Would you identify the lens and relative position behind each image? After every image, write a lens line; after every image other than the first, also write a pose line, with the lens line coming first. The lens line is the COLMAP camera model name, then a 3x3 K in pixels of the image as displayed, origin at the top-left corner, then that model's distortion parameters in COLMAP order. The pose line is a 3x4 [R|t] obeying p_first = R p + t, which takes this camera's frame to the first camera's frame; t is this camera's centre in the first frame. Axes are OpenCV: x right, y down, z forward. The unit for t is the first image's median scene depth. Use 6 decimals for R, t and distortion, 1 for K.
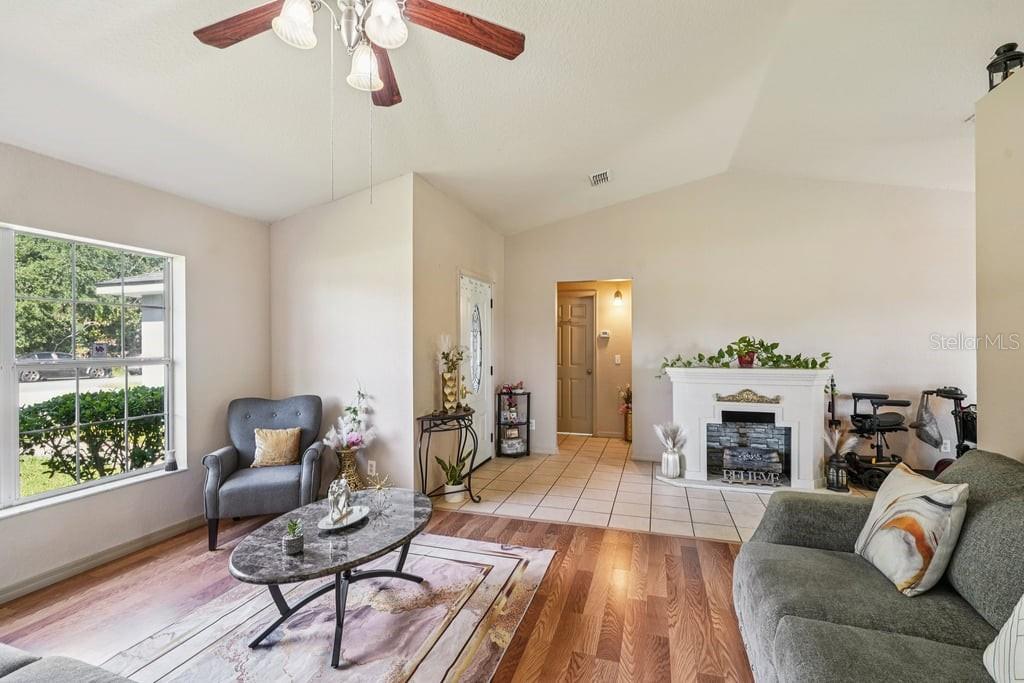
lens RADIAL K [[468.8, 0, 510.4], [0, 468.8, 346.3], [0, 0, 1]] dist [0.000411, -0.000071]
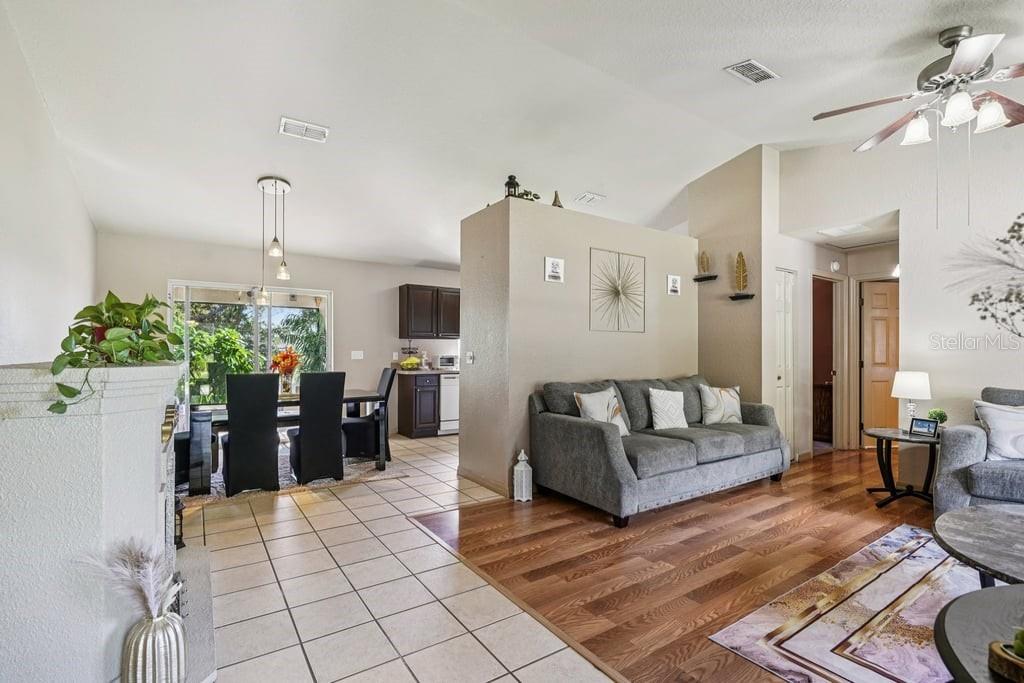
lens RADIAL K [[468.8, 0, 513.2], [0, 468.8, 350.7], [0, 0, 1]] dist [0.000411, -0.000071]
pose [[-0.786727, 0.000935, 0.617301, -0.099106], [-0.001576, 0.999993, -0.003523, 0.067226], [-0.617299, -0.003745, -0.786720, 1.958727]]
